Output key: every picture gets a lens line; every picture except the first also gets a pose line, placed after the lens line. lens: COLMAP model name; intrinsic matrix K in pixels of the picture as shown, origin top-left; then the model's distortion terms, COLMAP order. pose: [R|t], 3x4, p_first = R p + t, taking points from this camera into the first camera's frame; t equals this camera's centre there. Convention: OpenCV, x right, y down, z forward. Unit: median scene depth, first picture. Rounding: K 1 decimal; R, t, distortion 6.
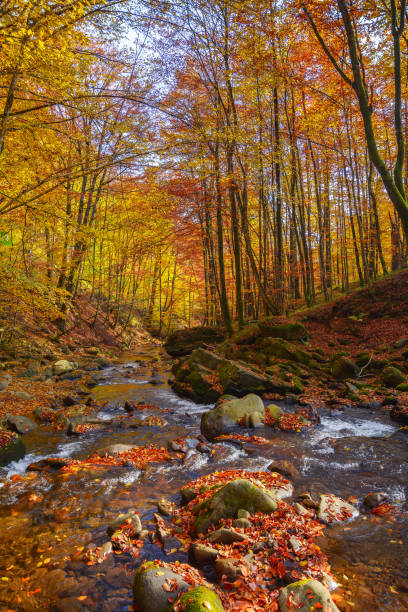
lens RADIAL K [[276.1, 0, 204.8], [0, 276.1, 322.2], [0, 0, 1]] dist [0.000050, -0.000164]
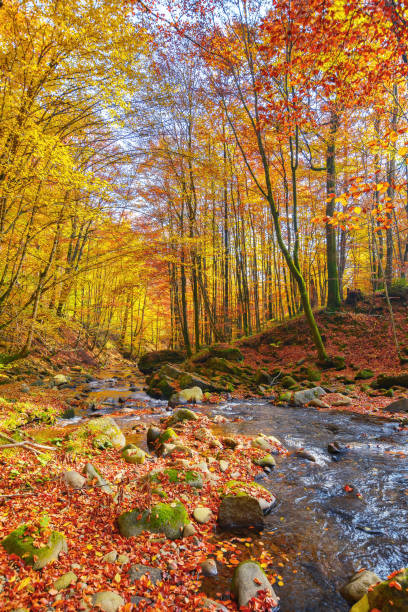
lens RADIAL K [[276.1, 0, 204.8], [0, 276.1, 322.2], [0, 0, 1]] dist [0.000050, -0.000164]
pose [[0.991702, 0.022338, 0.126604, -0.006082], [-0.011560, 0.996294, -0.085231, -0.004609], [-0.128038, 0.083060, 0.988285, -0.331951]]
